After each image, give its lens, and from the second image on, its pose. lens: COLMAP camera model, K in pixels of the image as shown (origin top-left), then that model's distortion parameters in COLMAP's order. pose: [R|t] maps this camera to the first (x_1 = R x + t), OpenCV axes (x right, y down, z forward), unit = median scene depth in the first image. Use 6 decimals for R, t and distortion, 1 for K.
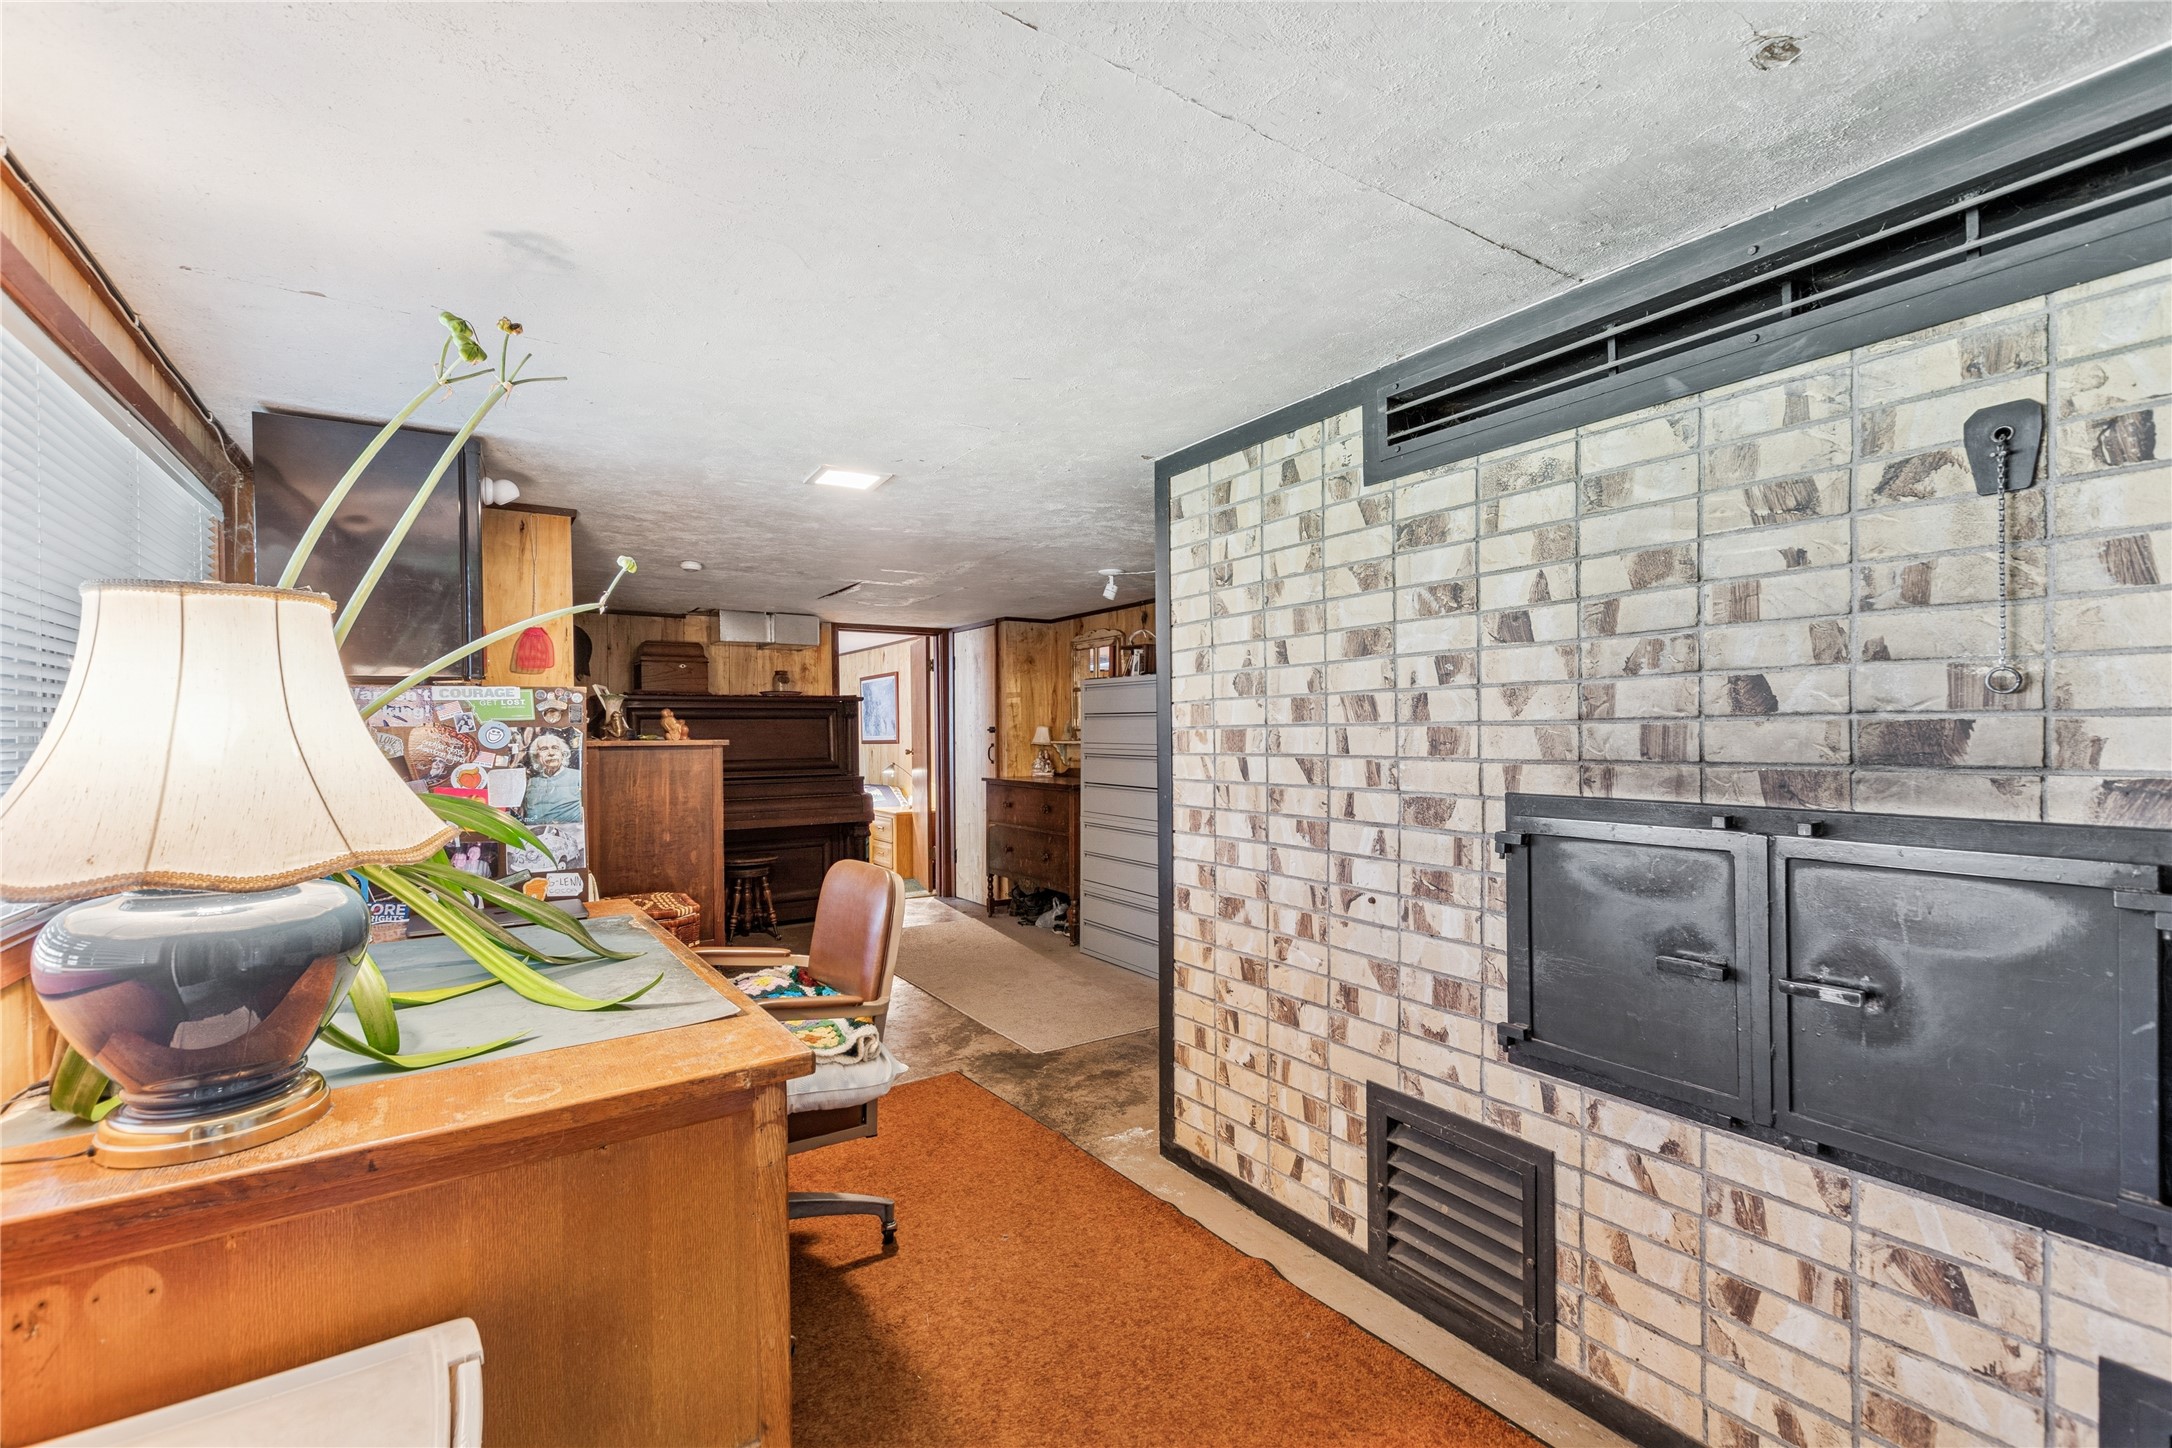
lens RADIAL K [[954.4, 0, 1084.8], [0, 954.4, 724.1], [0, 0, 1]] dist [0.000674, -0.001795]
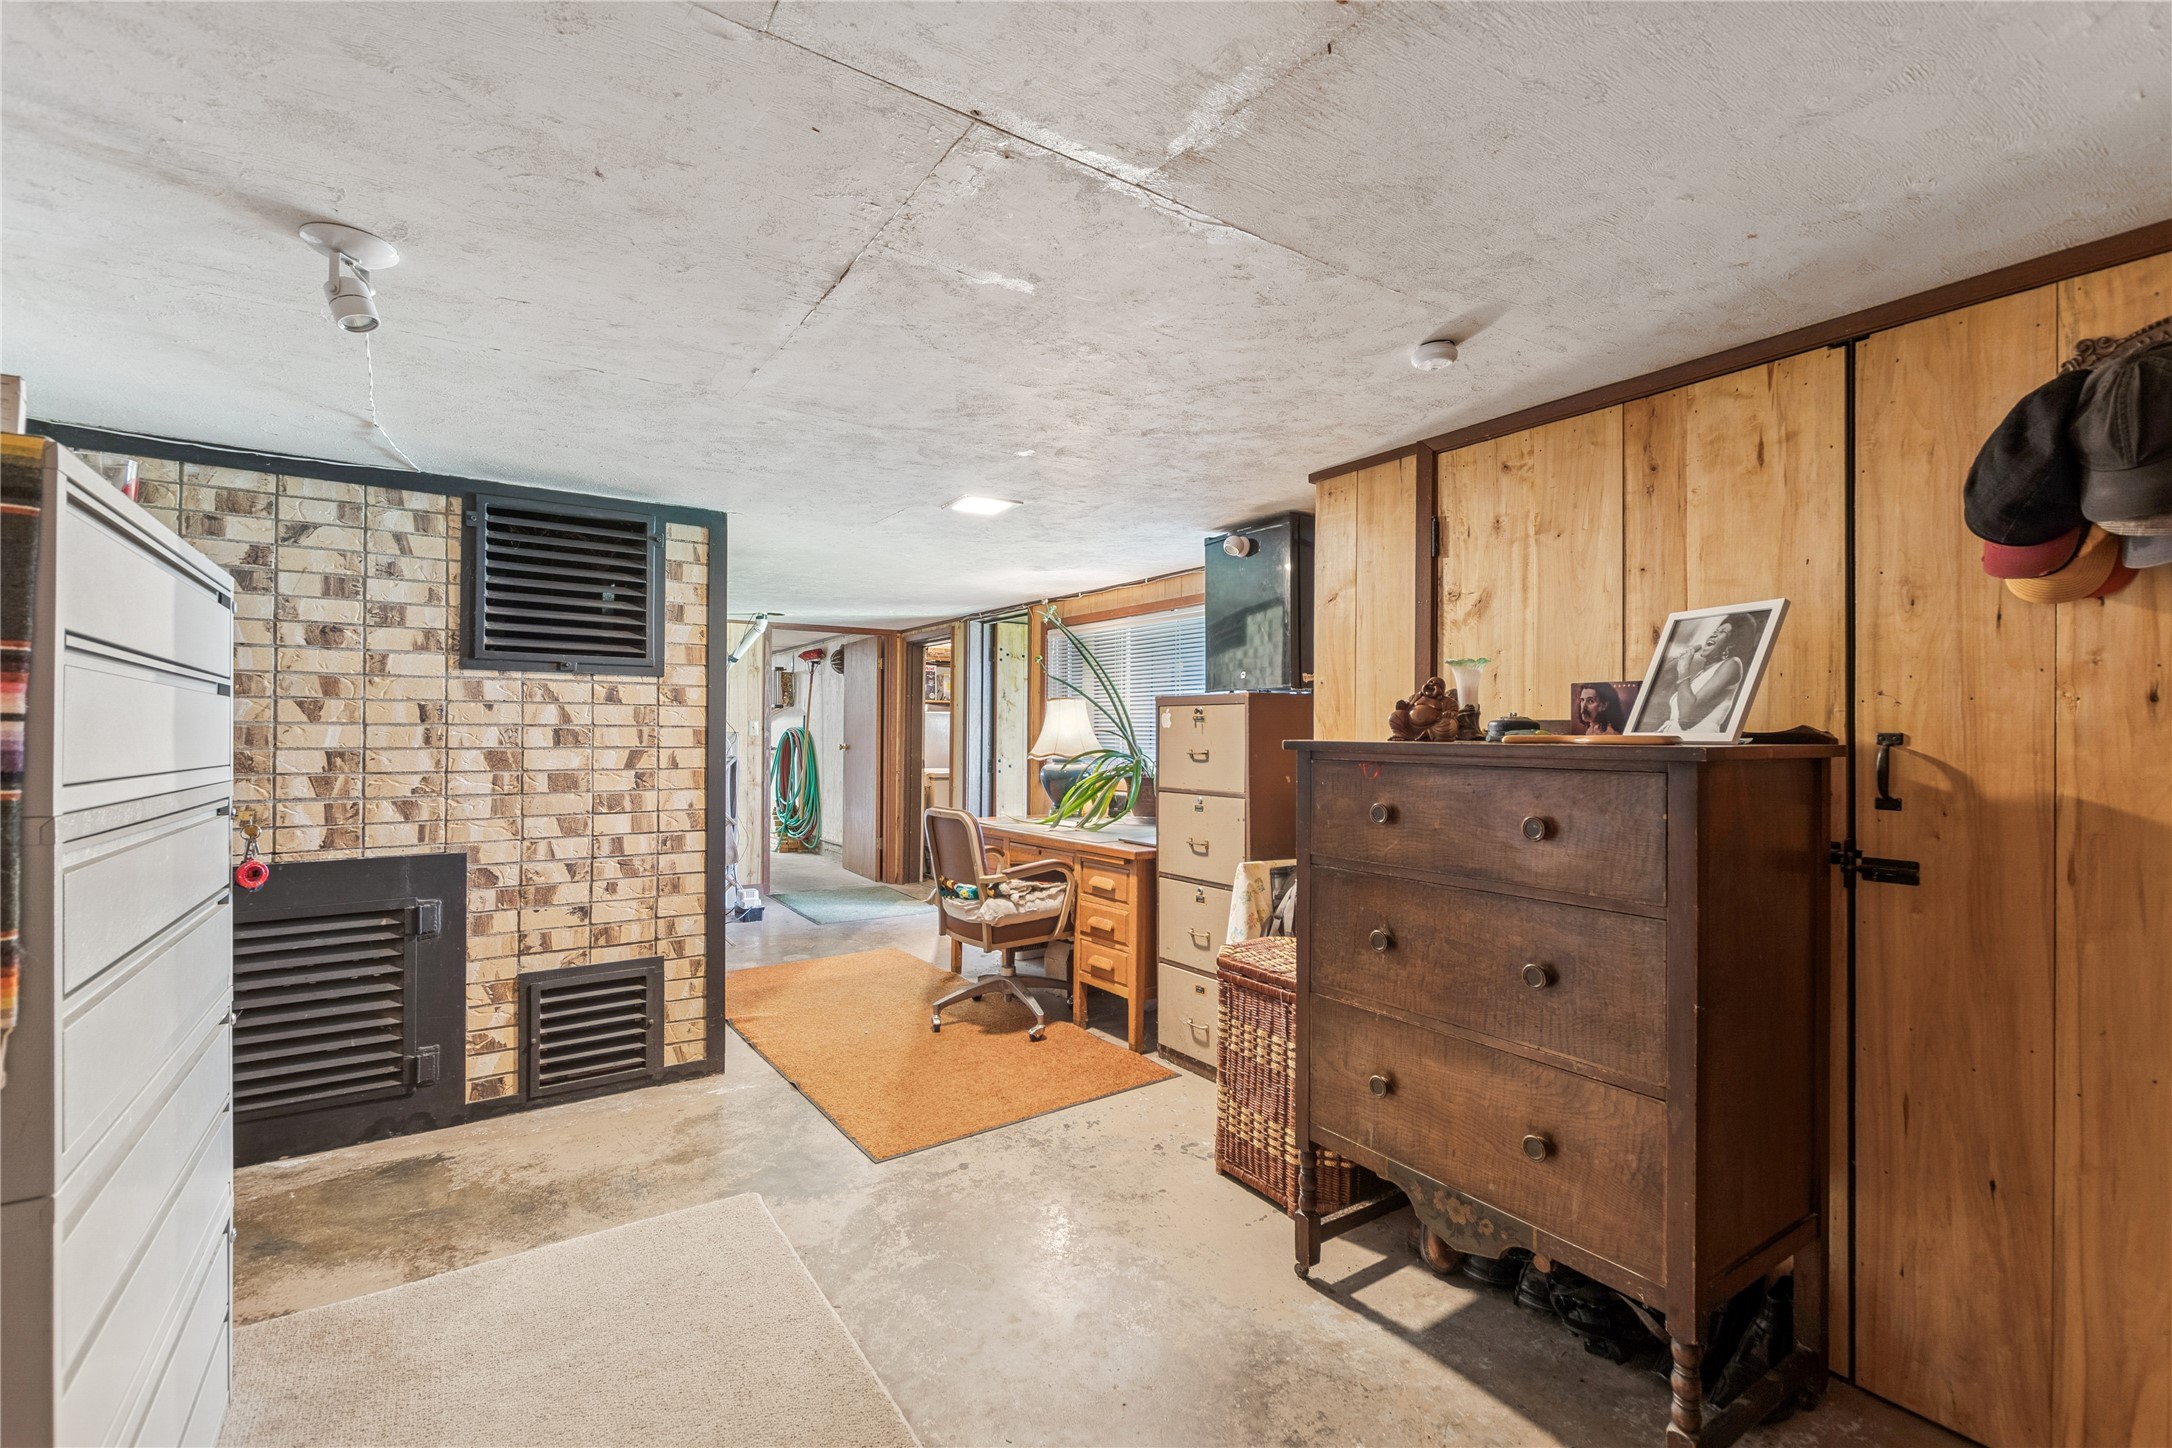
lens RADIAL K [[954.4, 0, 1091.0], [0, 954.4, 727.4], [0, 0, 1]] dist [0.000674, -0.001795]
pose [[-0.999965, 0.000516, -0.008332, -0.339905], [0.000539, 0.999996, -0.002698, 0.002803], [0.008330, -0.002702, -0.999962, 1.979925]]
